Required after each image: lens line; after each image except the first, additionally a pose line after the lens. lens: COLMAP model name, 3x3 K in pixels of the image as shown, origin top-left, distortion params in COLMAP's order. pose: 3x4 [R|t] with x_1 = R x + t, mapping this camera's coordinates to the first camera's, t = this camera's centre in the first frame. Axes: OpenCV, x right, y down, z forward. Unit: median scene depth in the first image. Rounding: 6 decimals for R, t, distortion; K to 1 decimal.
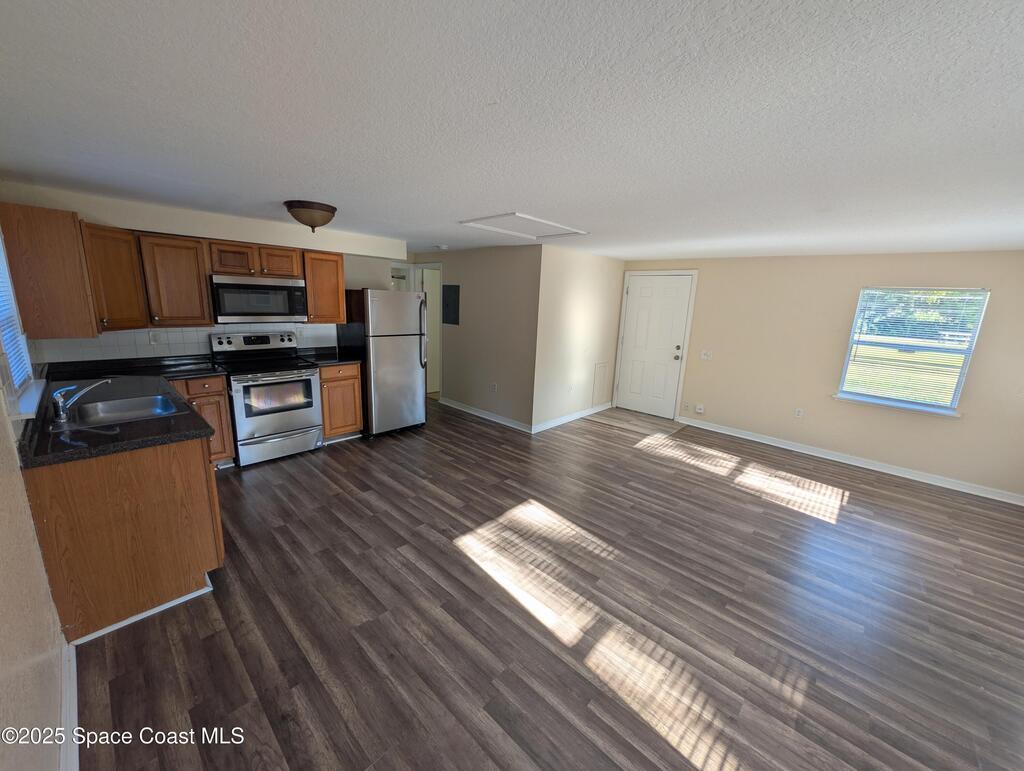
lens RADIAL K [[394.9, 0, 513.4], [0, 394.9, 382.3], [0, 0, 1]] dist [-0.000906, 0.000705]
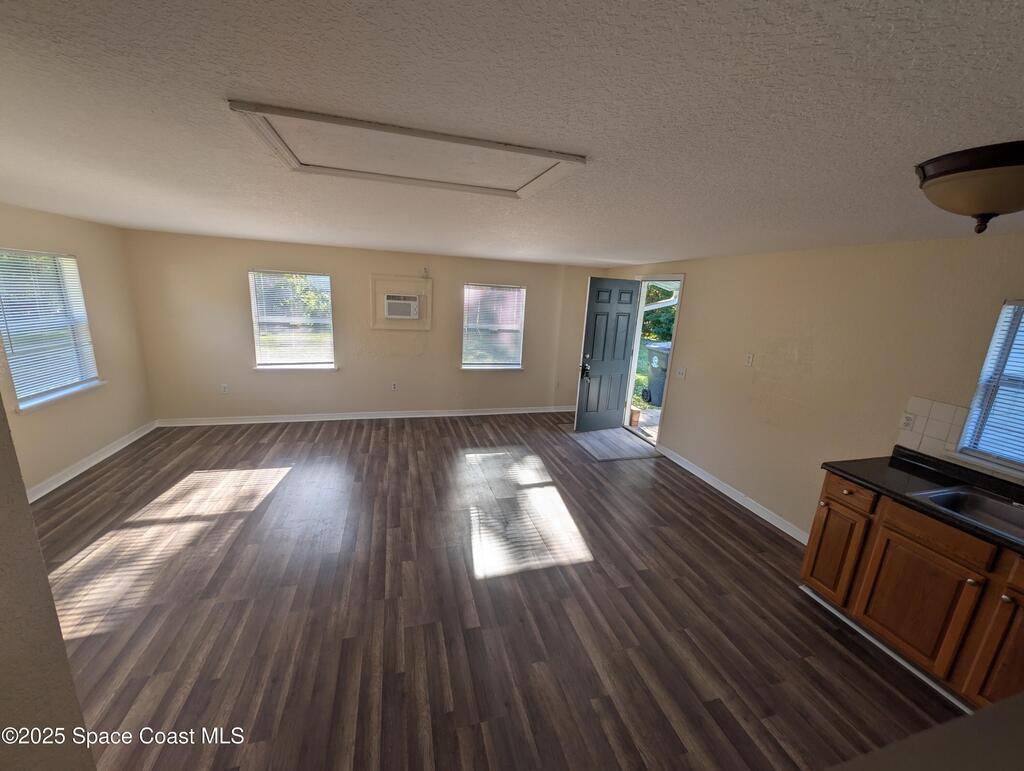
lens RADIAL K [[394.9, 0, 505.6], [0, 394.9, 385.3], [0, 0, 1]] dist [-0.000906, 0.000705]
pose [[-0.844383, -0.210588, 0.492615, -0.295018], [0.018780, 0.907304, 0.420055, -0.360597], [-0.535410, 0.363939, -0.762158, 1.383857]]
